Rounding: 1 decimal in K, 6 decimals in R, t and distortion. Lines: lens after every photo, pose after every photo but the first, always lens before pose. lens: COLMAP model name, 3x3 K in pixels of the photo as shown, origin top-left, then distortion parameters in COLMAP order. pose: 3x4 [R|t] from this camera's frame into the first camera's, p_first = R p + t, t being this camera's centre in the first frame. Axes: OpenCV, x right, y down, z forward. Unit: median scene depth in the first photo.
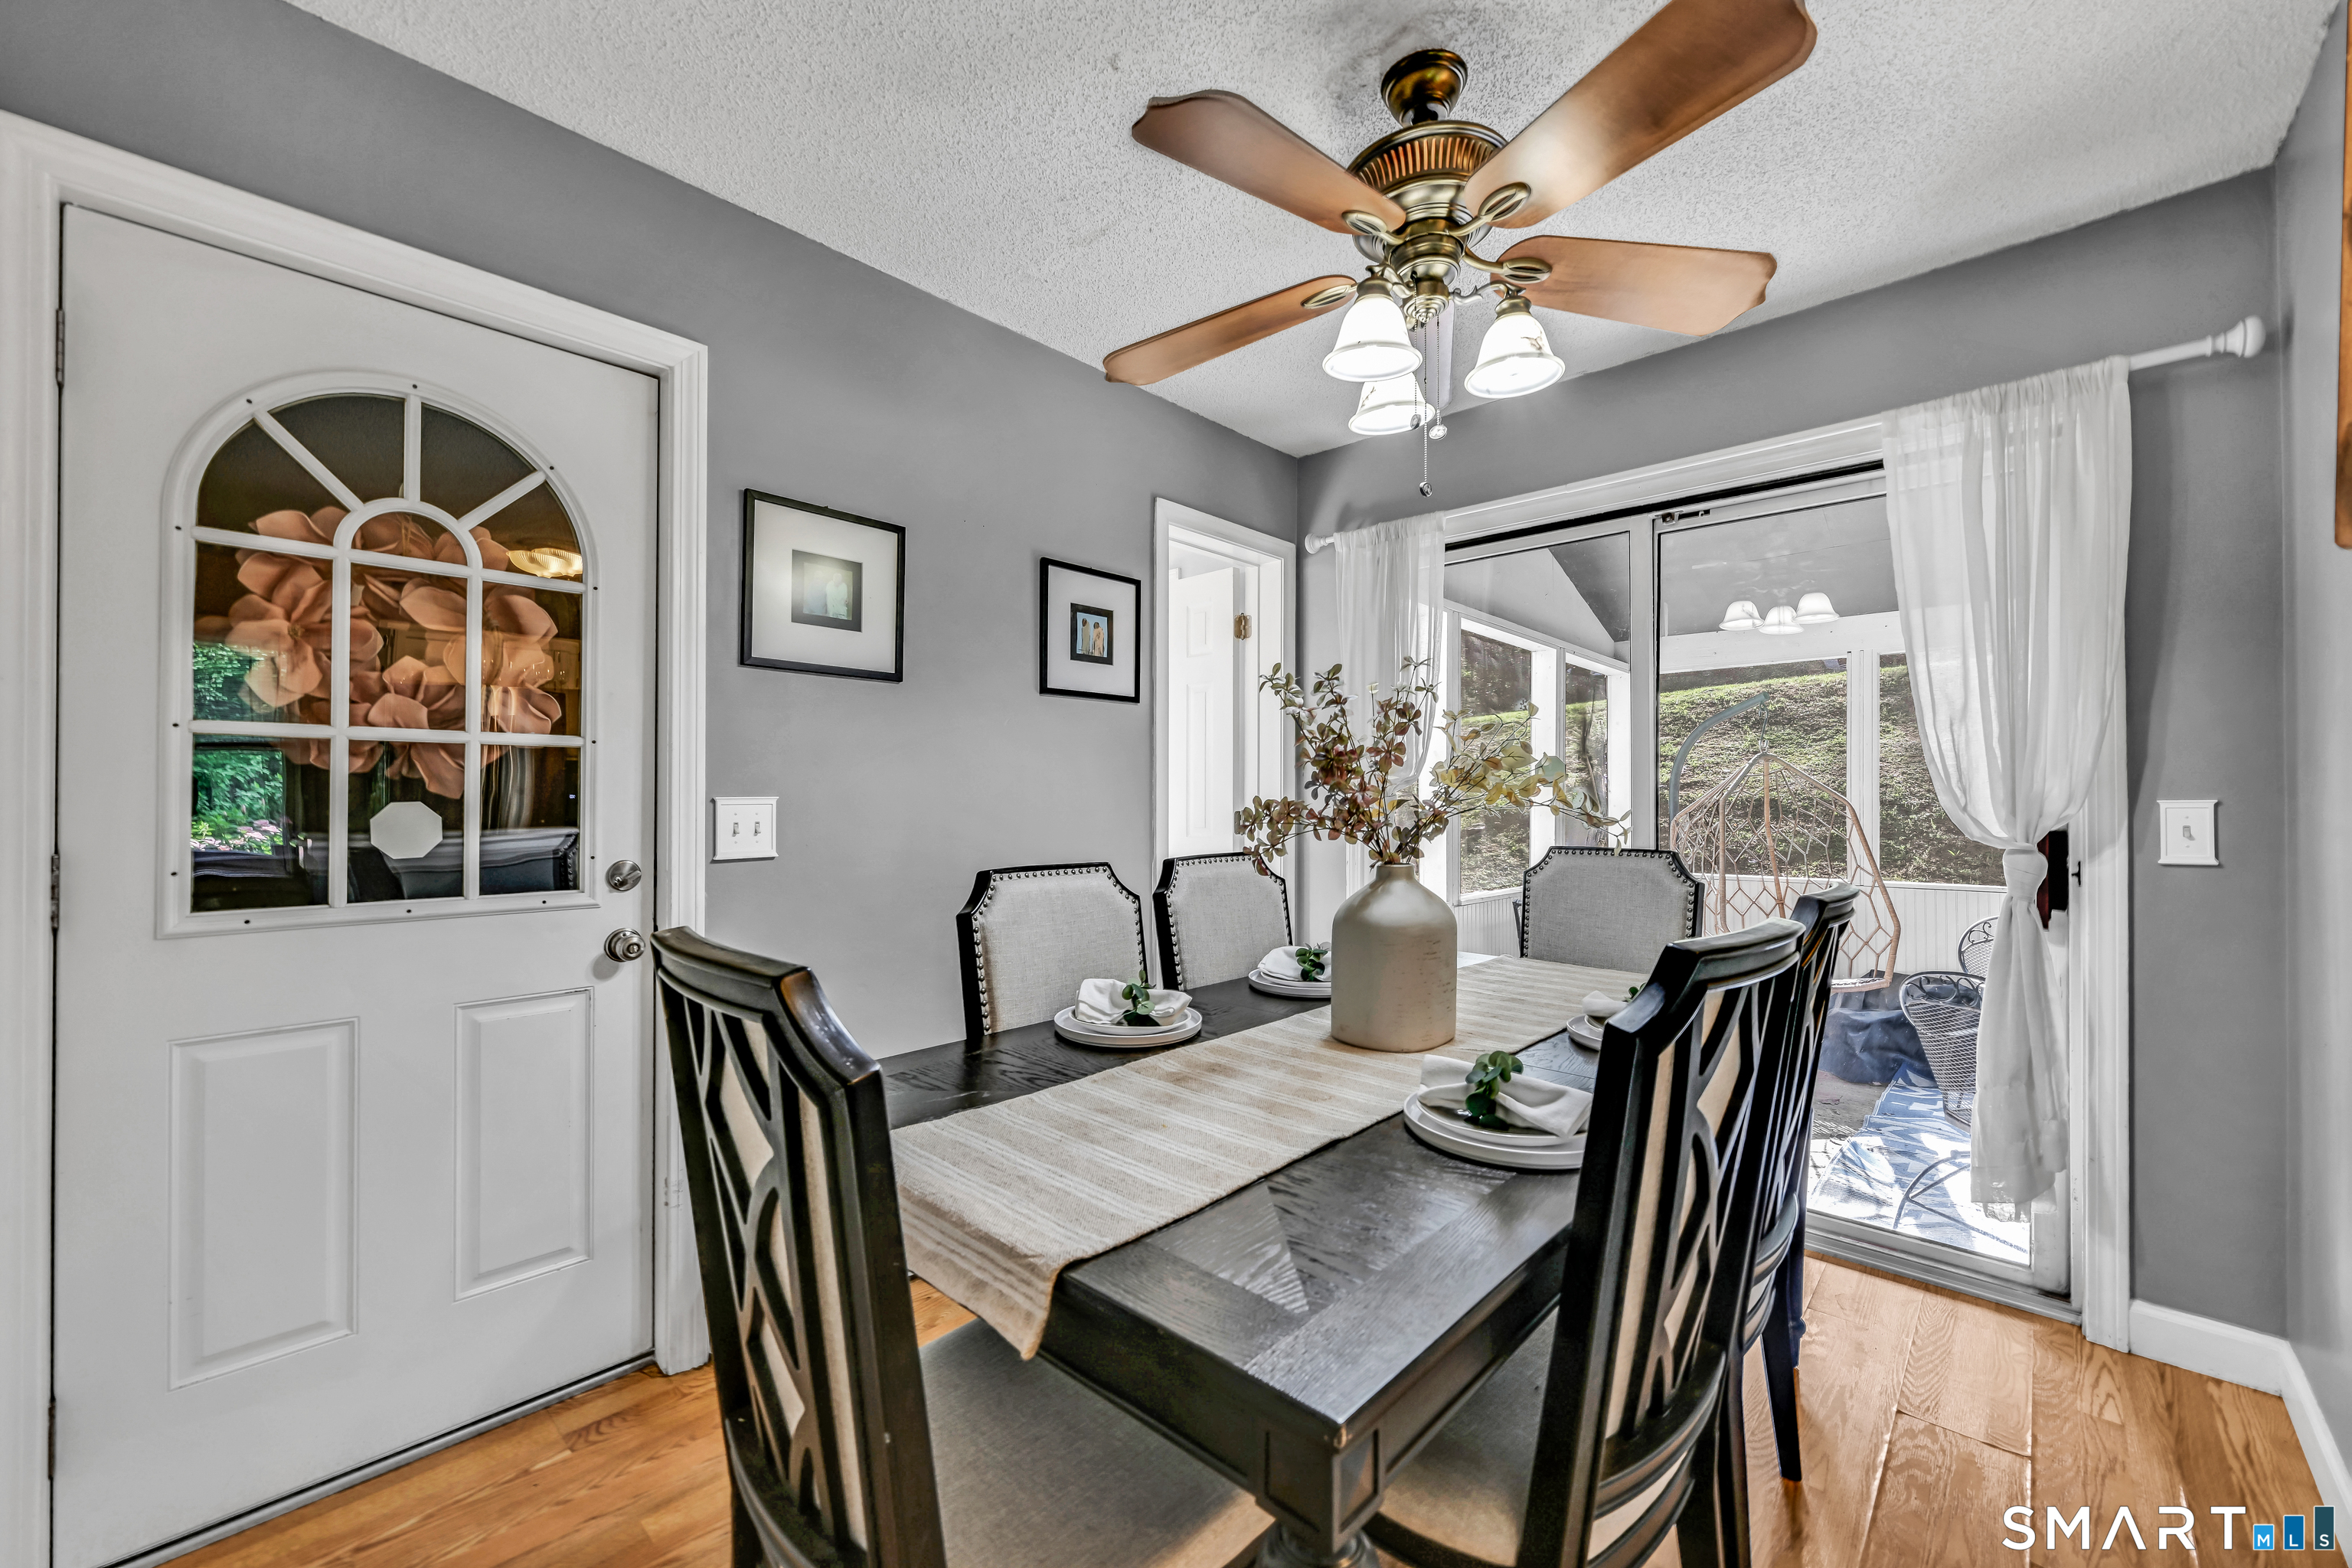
lens RADIAL K [[950.1, 0, 1163.3], [0, 950.1, 781.3], [0, 0, 1]] dist [0.000627, 0.000047]
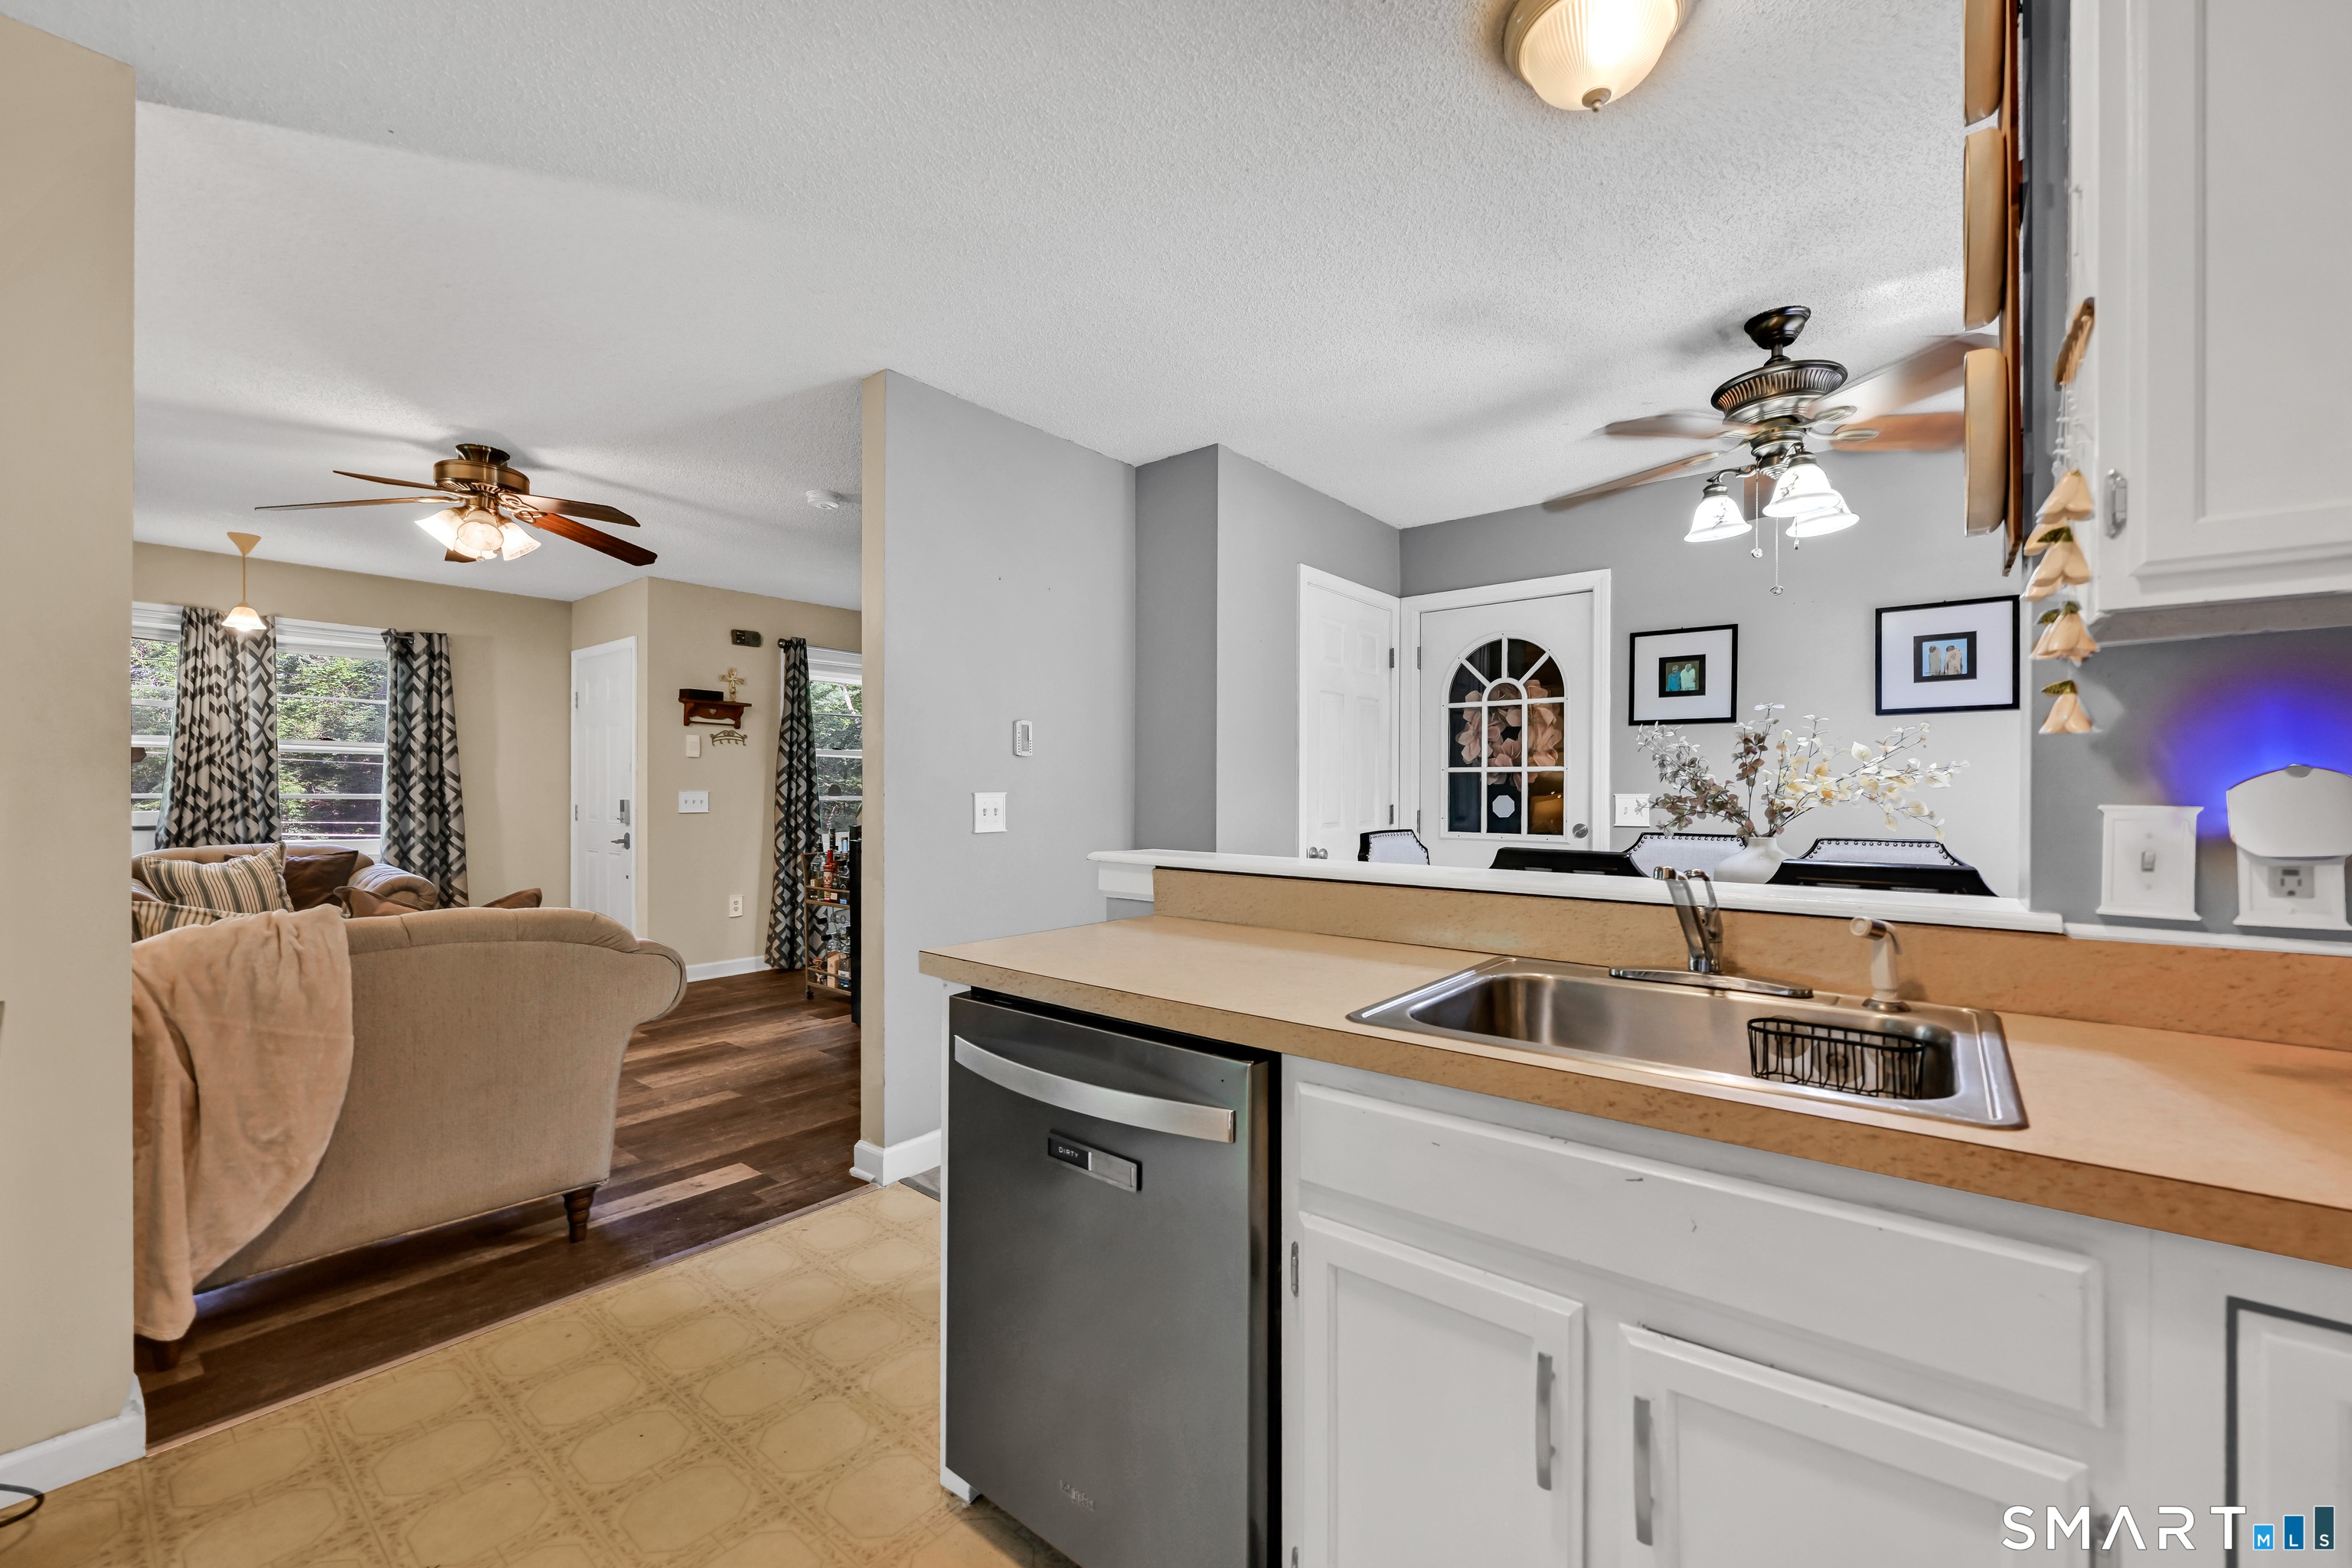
lens RADIAL K [[950.1, 0, 1173.0], [0, 950.1, 793.6], [0, 0, 1]] dist [0.000627, 0.000047]
pose [[0.055507, -0.004266, -0.998449, 1.729191], [0.007253, 0.999966, -0.003870, 0.020625], [0.998432, -0.007027, 0.055536, -0.041524]]
